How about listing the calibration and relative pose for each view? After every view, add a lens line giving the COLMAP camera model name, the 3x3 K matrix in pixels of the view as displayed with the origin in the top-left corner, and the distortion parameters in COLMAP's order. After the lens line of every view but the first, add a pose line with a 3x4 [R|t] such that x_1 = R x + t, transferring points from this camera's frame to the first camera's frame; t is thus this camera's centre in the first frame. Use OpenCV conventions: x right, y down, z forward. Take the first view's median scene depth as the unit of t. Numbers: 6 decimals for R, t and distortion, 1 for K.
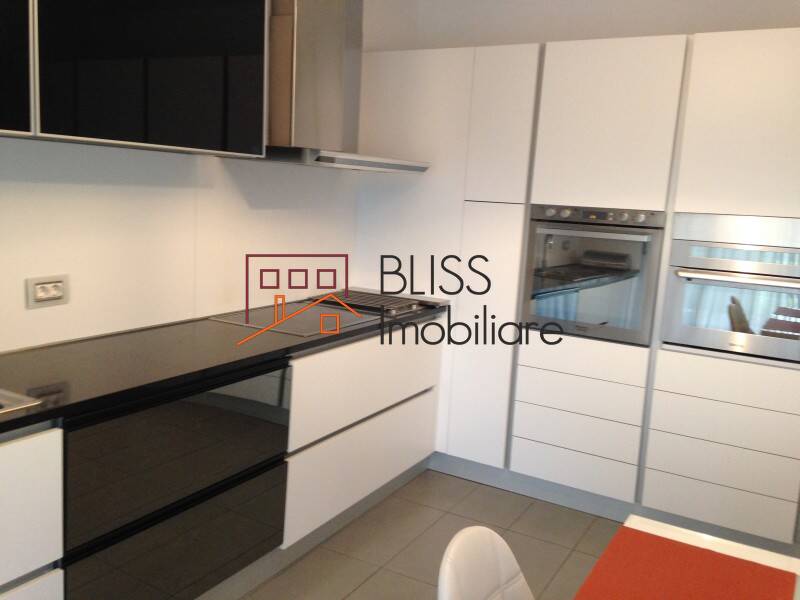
lens RADIAL K [[753.6, 0, 400.7], [0, 753.6, 299.3], [0, 0, 1]] dist [0.076372, 0.000000]
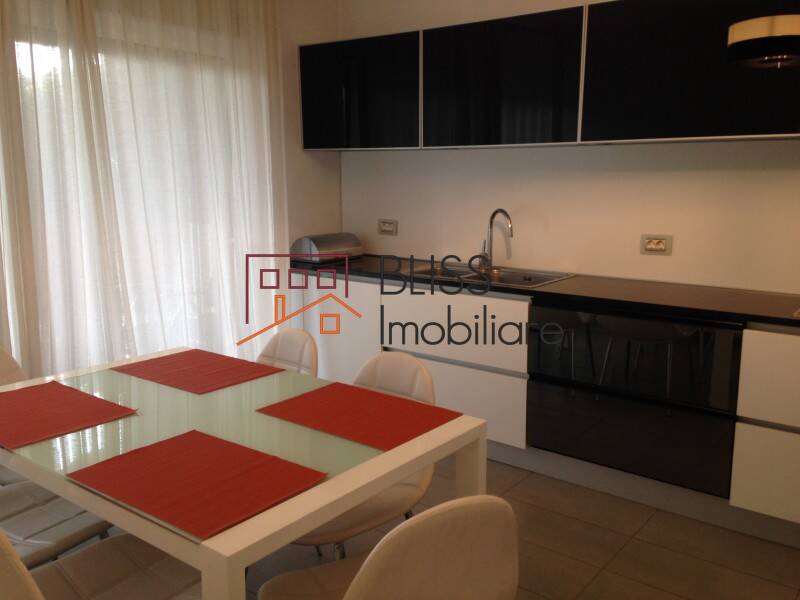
lens RADIAL K [[753.6, 0, 401.0], [0, 753.6, 300.5], [0, 0, 1]] dist [0.076372, 0.000000]
pose [[-0.158685, 0.127702, -0.979036, 1.108009], [-0.159465, 0.975266, 0.153057, -0.053078], [0.974366, 0.180410, -0.134396, 0.751052]]
